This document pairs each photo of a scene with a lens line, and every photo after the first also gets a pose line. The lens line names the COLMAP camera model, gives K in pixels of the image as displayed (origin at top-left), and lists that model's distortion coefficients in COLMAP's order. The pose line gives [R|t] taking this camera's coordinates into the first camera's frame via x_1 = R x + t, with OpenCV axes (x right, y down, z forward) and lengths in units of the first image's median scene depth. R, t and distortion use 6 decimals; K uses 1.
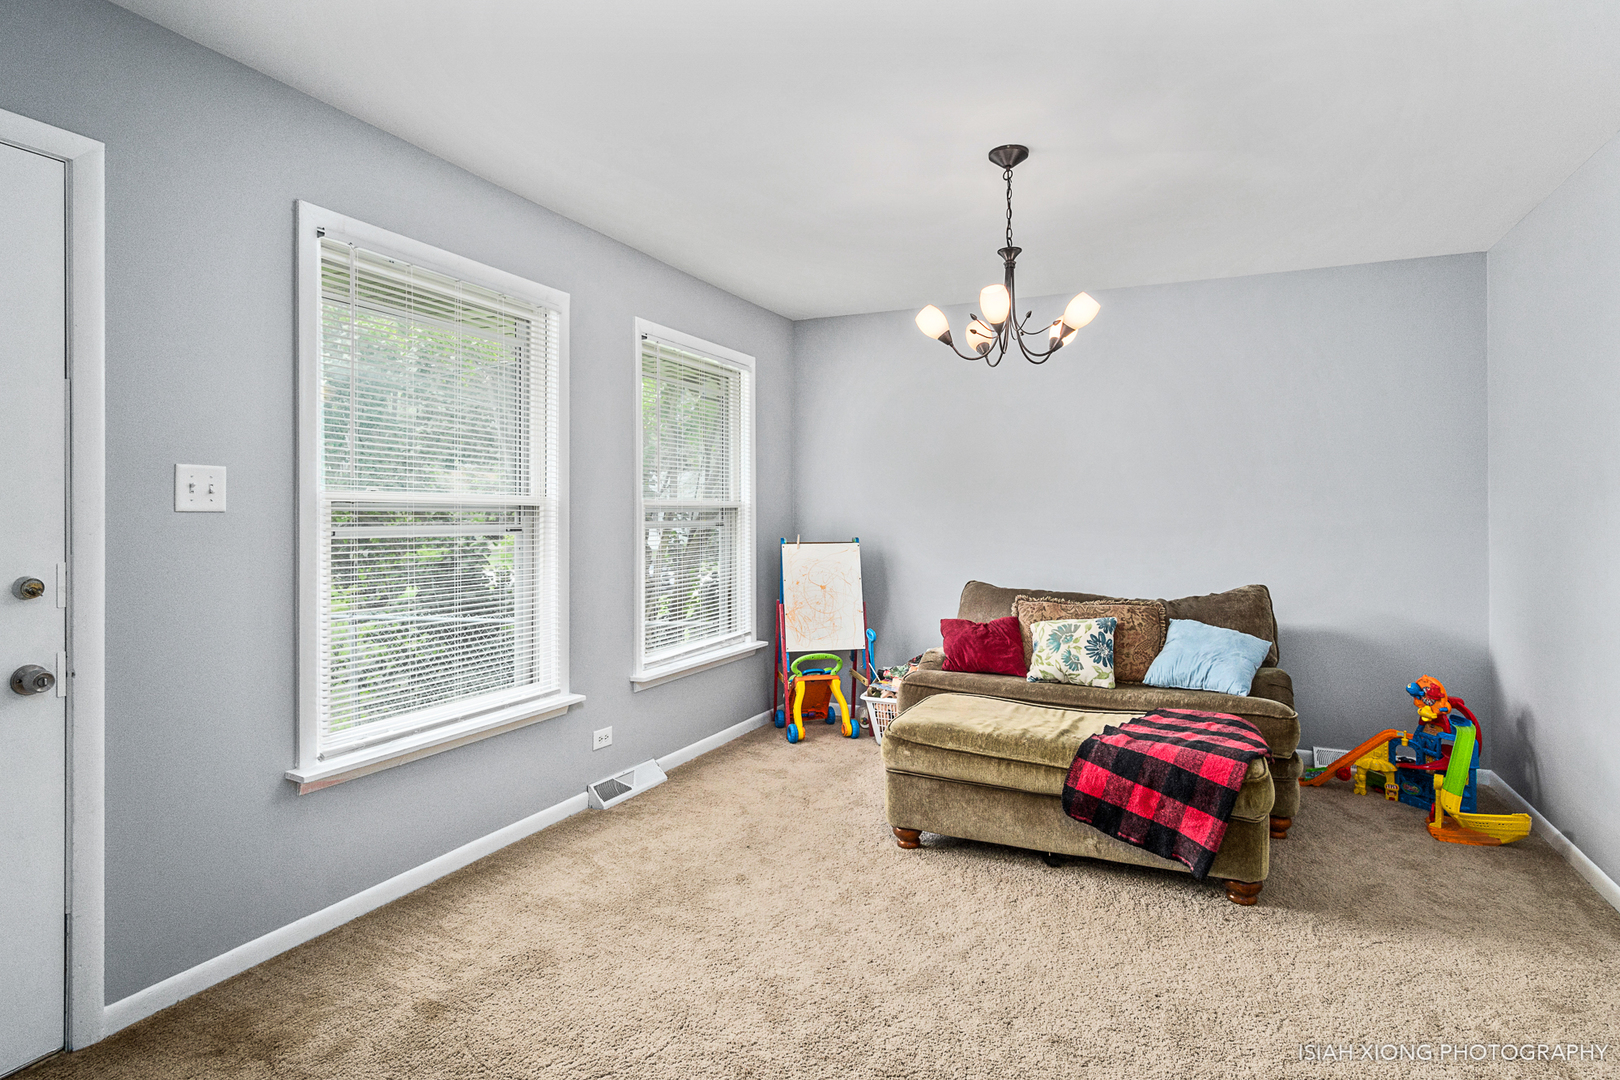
lens RADIAL K [[861.2, 0, 804.7], [0, 861.2, 528.0], [0, 0, 1]] dist [-0.001304, -0.000124]
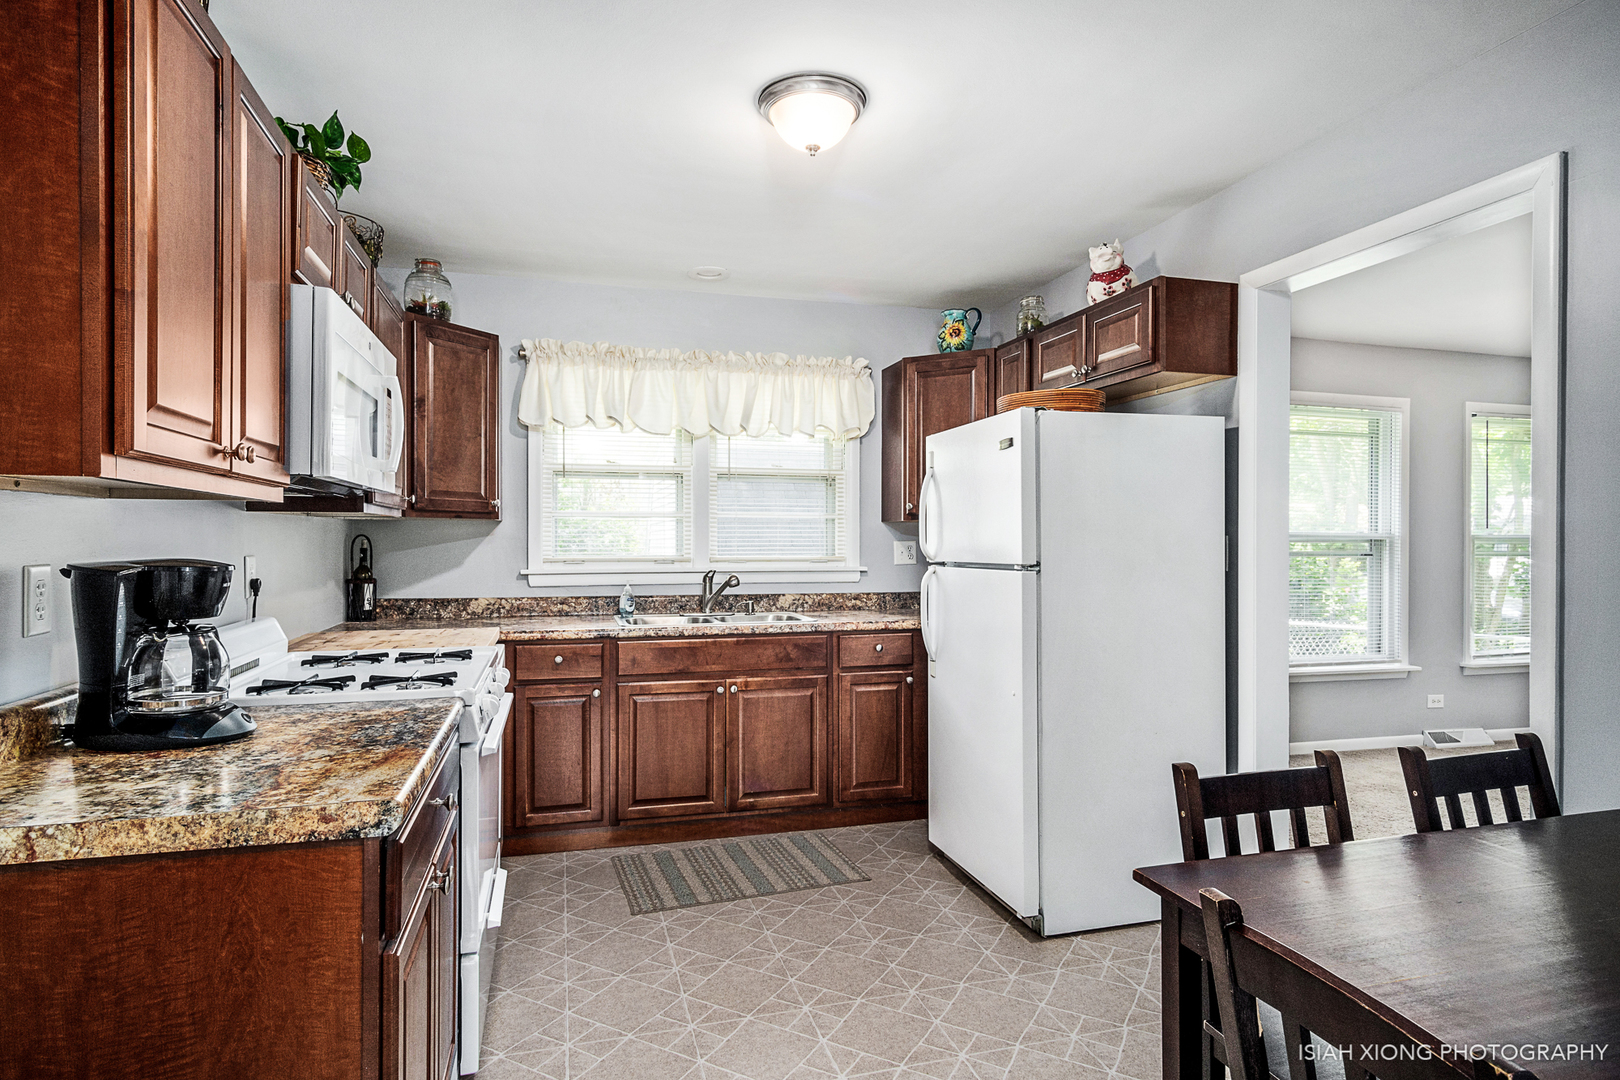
lens RADIAL K [[861.2, 0, 803.1], [0, 861.2, 533.3], [0, 0, 1]] dist [-0.001304, -0.000124]
pose [[0.640543, -0.001077, -0.767921, 0.184870], [-0.021122, 0.999596, -0.019020, 0.016537], [0.767632, 0.028403, 0.640262, -0.707725]]
